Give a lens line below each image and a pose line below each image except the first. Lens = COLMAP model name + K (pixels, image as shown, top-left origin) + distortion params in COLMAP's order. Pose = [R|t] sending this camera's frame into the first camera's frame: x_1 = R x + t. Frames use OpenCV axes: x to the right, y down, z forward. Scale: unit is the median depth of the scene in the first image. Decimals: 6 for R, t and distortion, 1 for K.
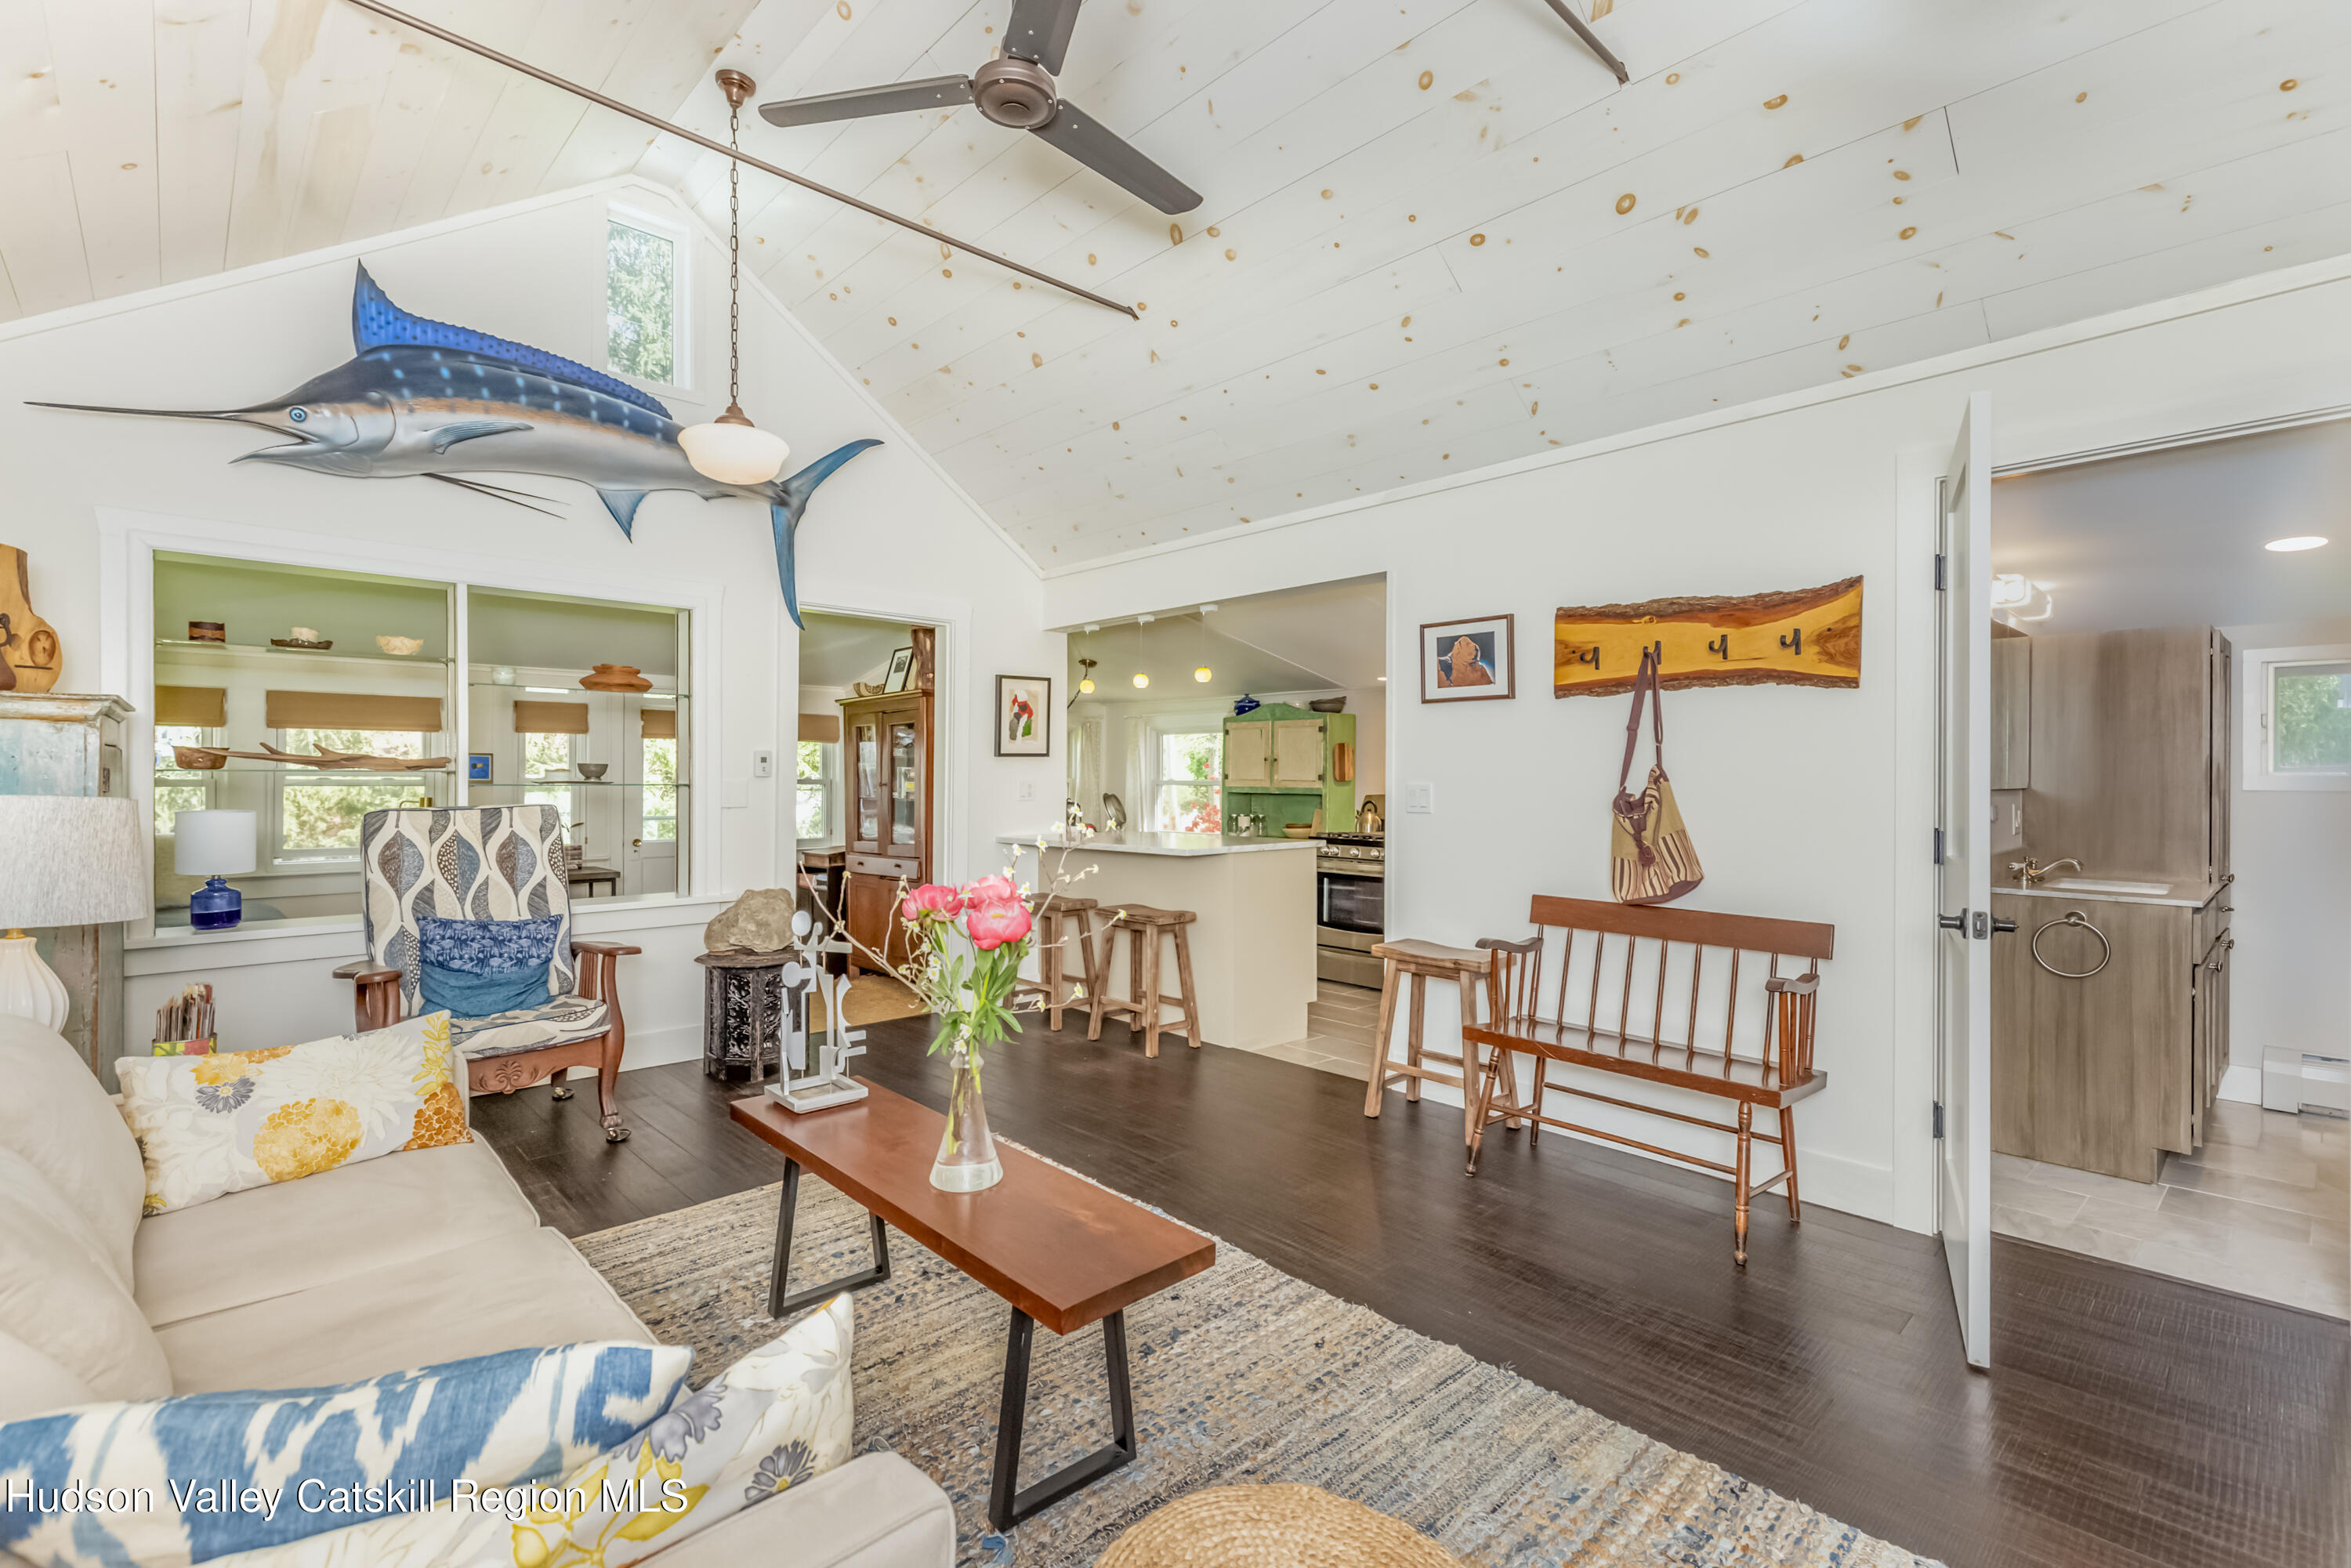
lens RADIAL K [[1104.7, 0, 1235.8], [0, 1104.7, 784.8], [0, 0, 1]] dist [0.002738, -0.002416]
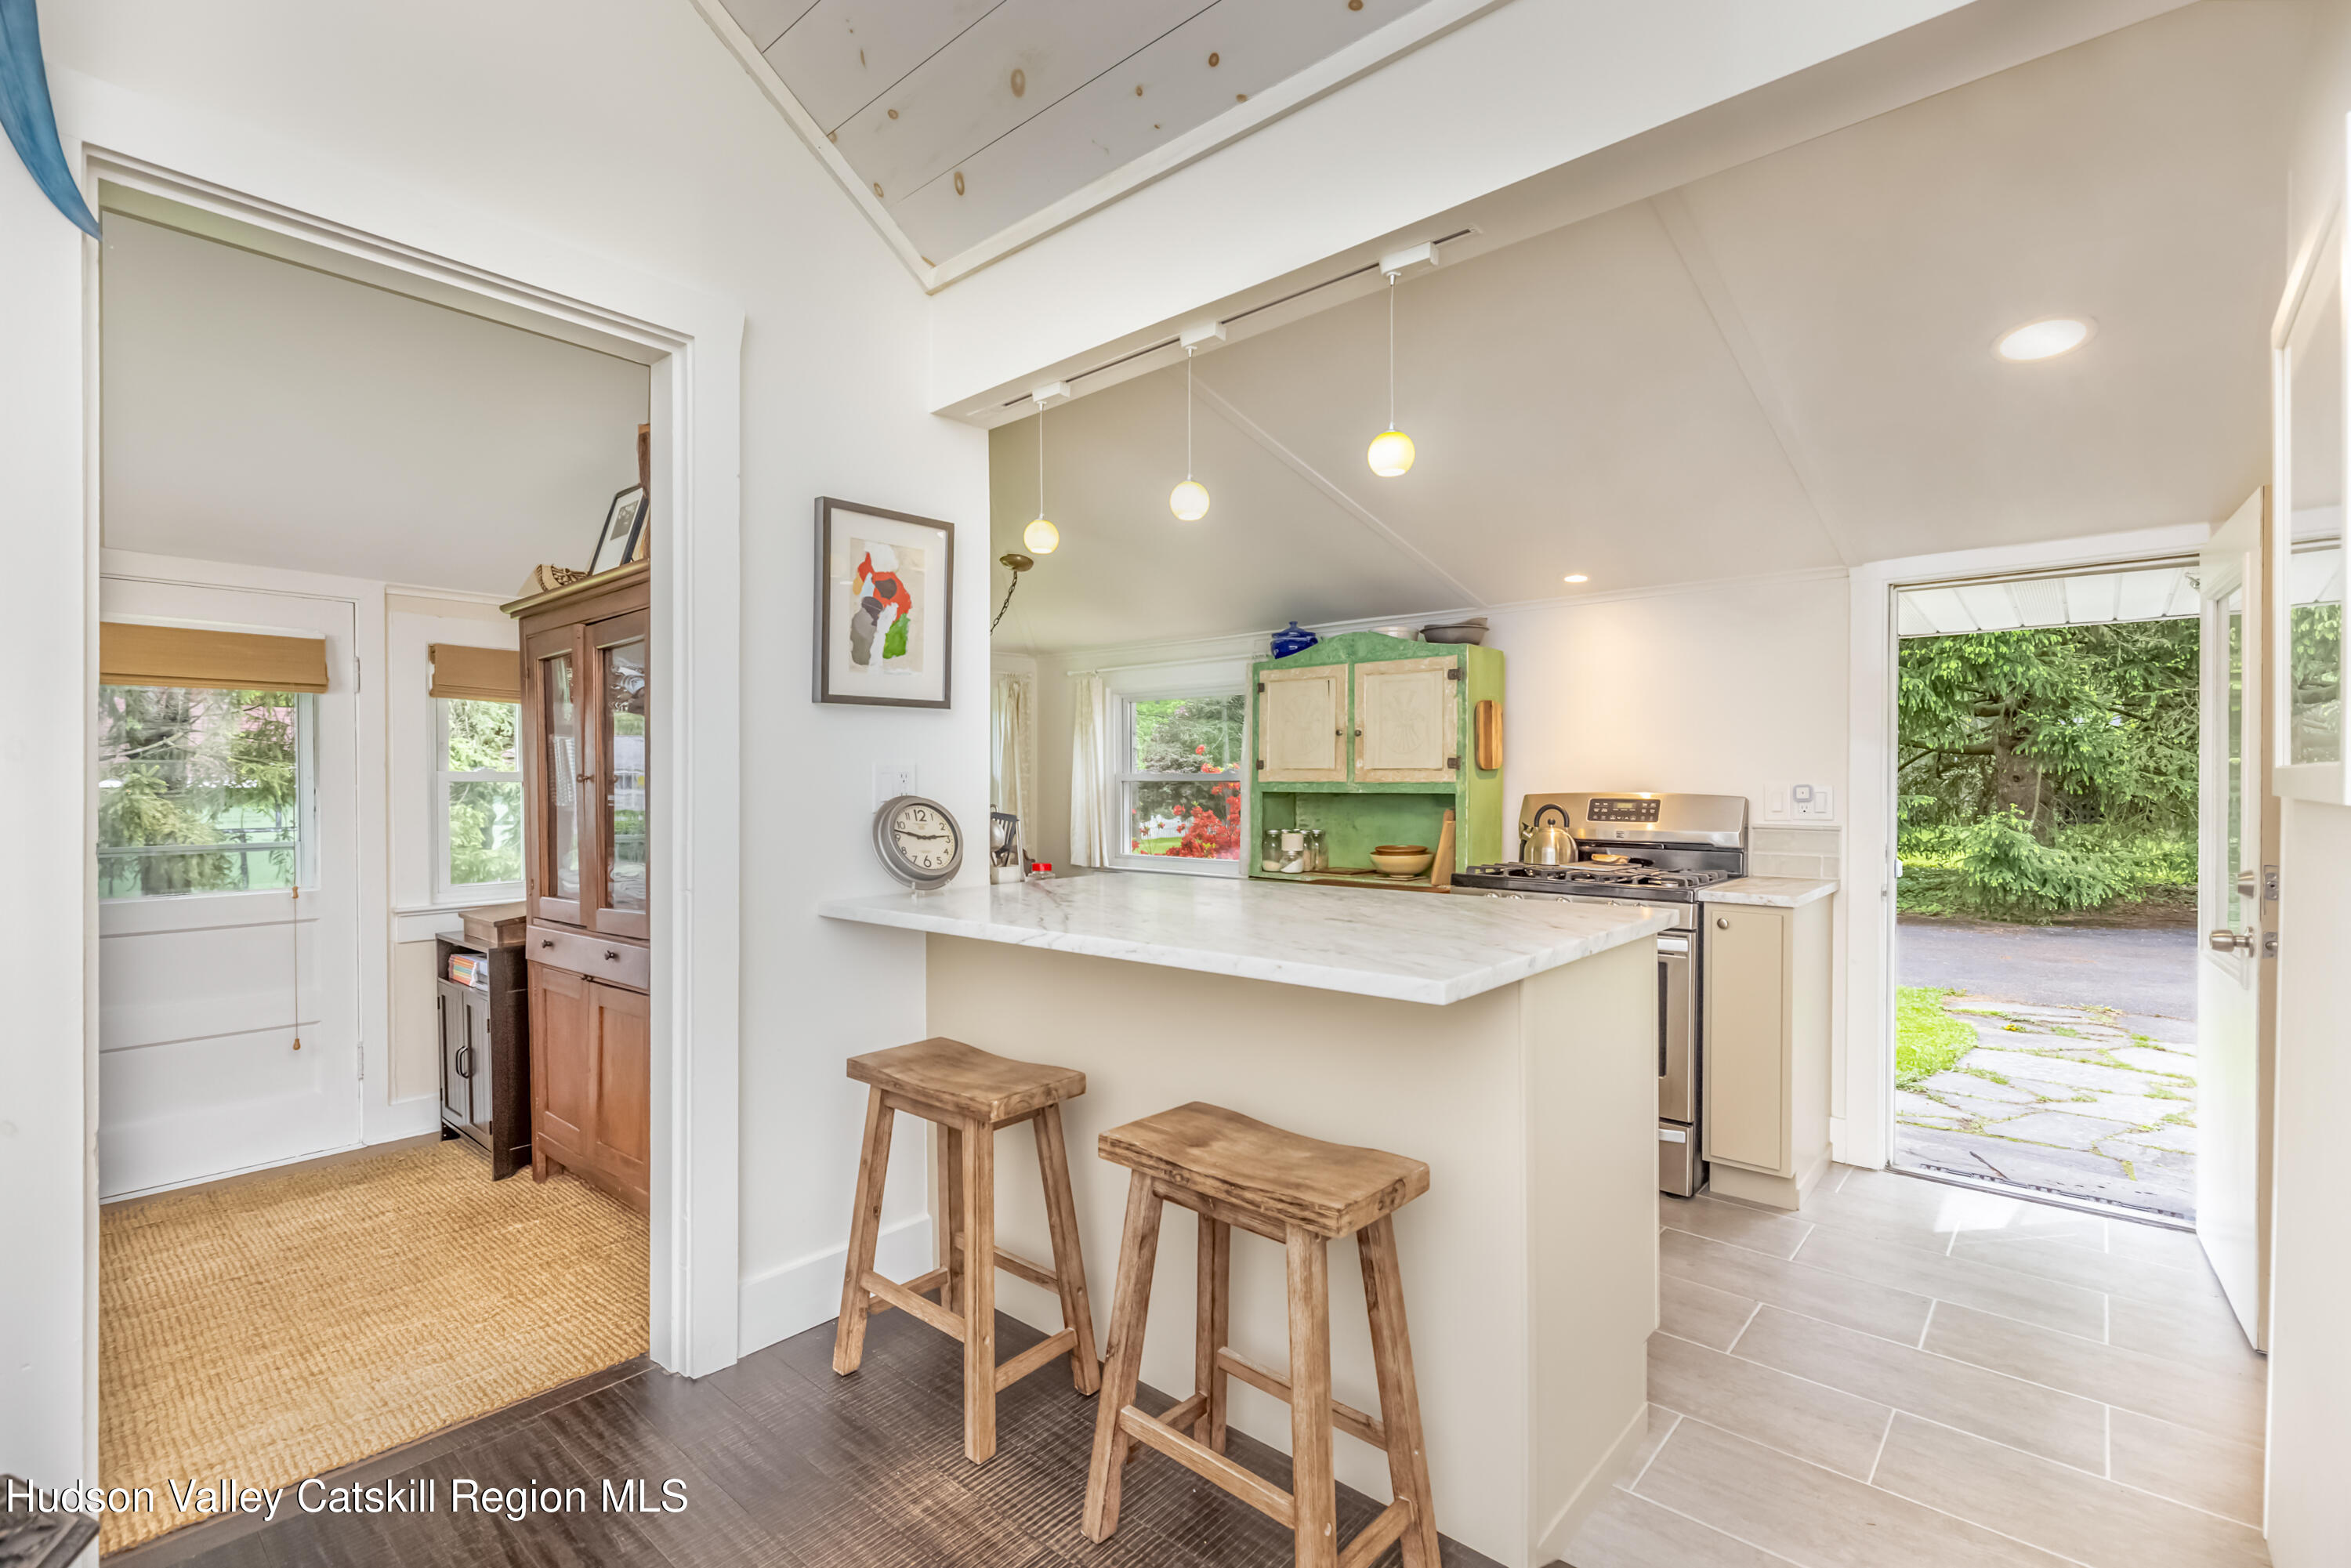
lens RADIAL K [[1104.7, 0, 1215.9], [0, 1104.7, 799.2], [0, 0, 1]] dist [0.002738, -0.002416]
pose [[0.997220, -0.007328, 0.074156, -0.090205], [0.006656, 0.999935, 0.009307, 0.006199], [-0.074219, -0.008787, 0.997203, 0.518719]]
